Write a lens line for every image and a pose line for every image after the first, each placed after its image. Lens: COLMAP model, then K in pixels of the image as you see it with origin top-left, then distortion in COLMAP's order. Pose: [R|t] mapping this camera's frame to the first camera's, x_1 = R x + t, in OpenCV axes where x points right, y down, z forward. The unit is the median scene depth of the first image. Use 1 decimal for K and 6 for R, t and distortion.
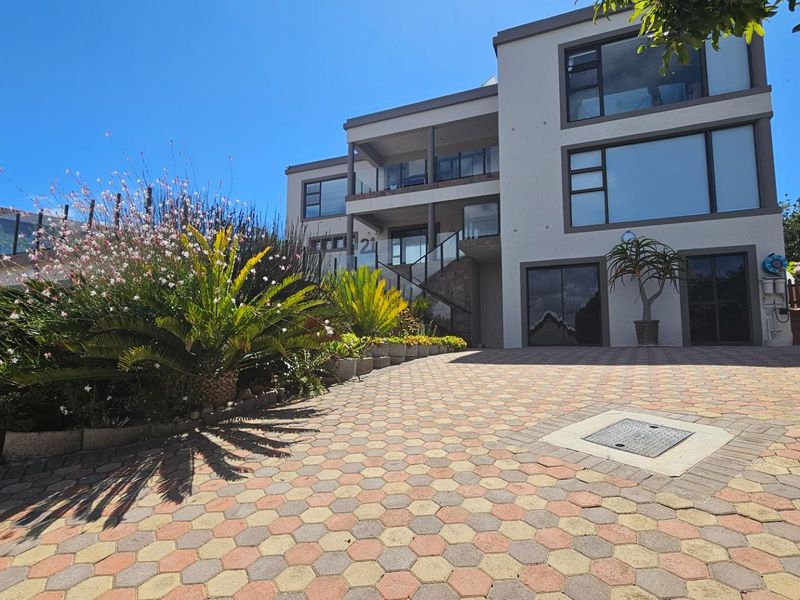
lens RADIAL K [[438.3, 0, 397.9], [0, 438.3, 309.1], [0, 0, 1]] dist [-0.001336, 0.000098]
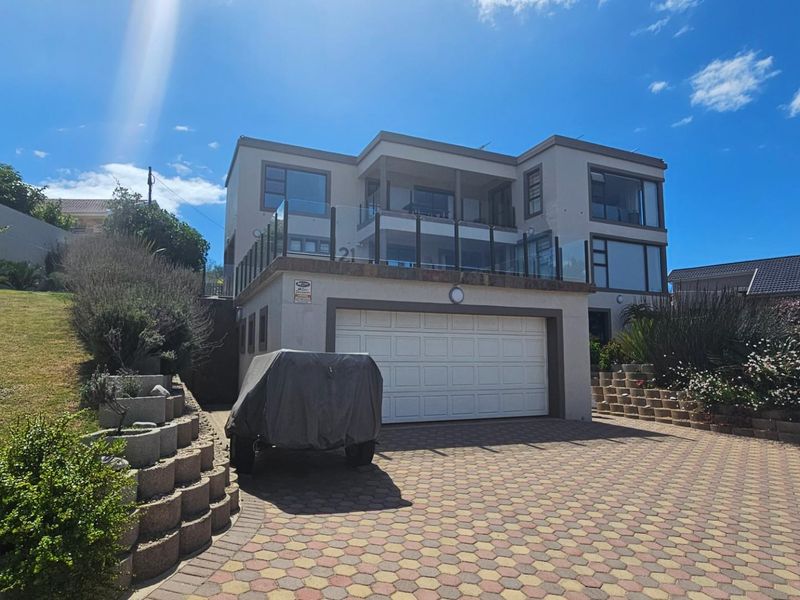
lens RADIAL K [[504.7, 0, 400.9], [0, 504.7, 312.0], [0, 0, 1]] dist [-0.000109, 0.000670]
pose [[0.674344, 0.068591, 0.735225, -1.324193], [-0.071089, 0.997082, -0.027819, -0.003224], [-0.734988, -0.033507, 0.677252, 0.295124]]
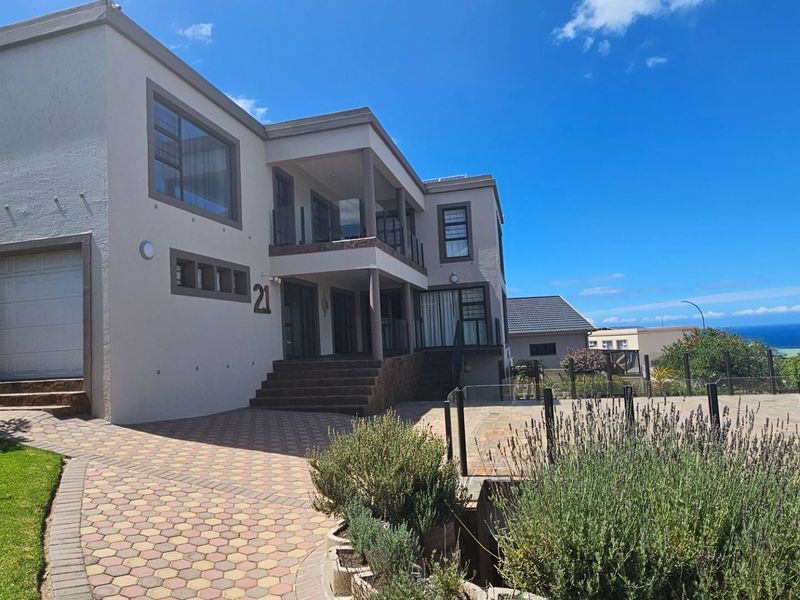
lens RADIAL K [[504.7, 0, 400.9], [0, 504.7, 312.0], [0, 0, 1]] dist [-0.000109, 0.000670]
pose [[-0.152378, 0.062838, 0.986323, -1.180327], [-0.042446, 0.996640, -0.070052, -0.158329], [-0.987410, -0.052540, -0.149199, 1.564625]]
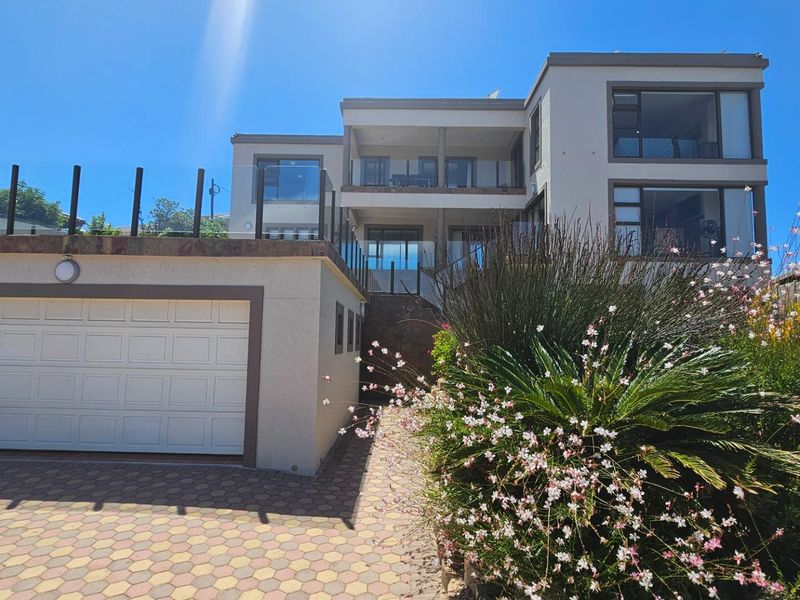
lens RADIAL K [[438.3, 0, 397.9], [0, 438.3, 309.1], [0, 0, 1]] dist [-0.001336, 0.000098]
pose [[0.924235, 0.040838, 0.379633, -0.494868], [-0.051069, 0.998552, 0.016914, -0.045023], [-0.378393, -0.035020, 0.924983, 0.195255]]
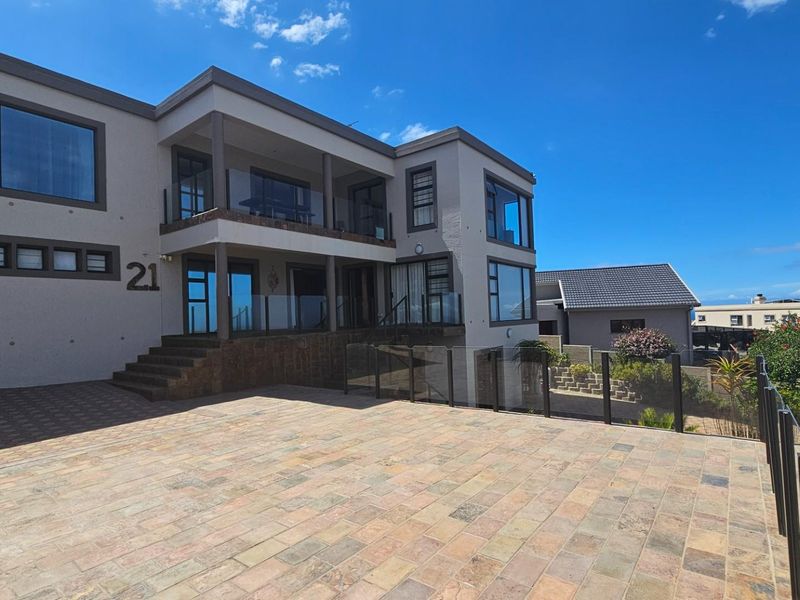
lens RADIAL K [[438.3, 0, 397.9], [0, 438.3, 309.1], [0, 0, 1]] dist [-0.001336, 0.000098]
pose [[0.250745, 0.004087, 0.968045, -0.886361], [-0.059665, 0.998155, 0.011240, -0.219347], [-0.966213, -0.060577, 0.250526, 0.927057]]
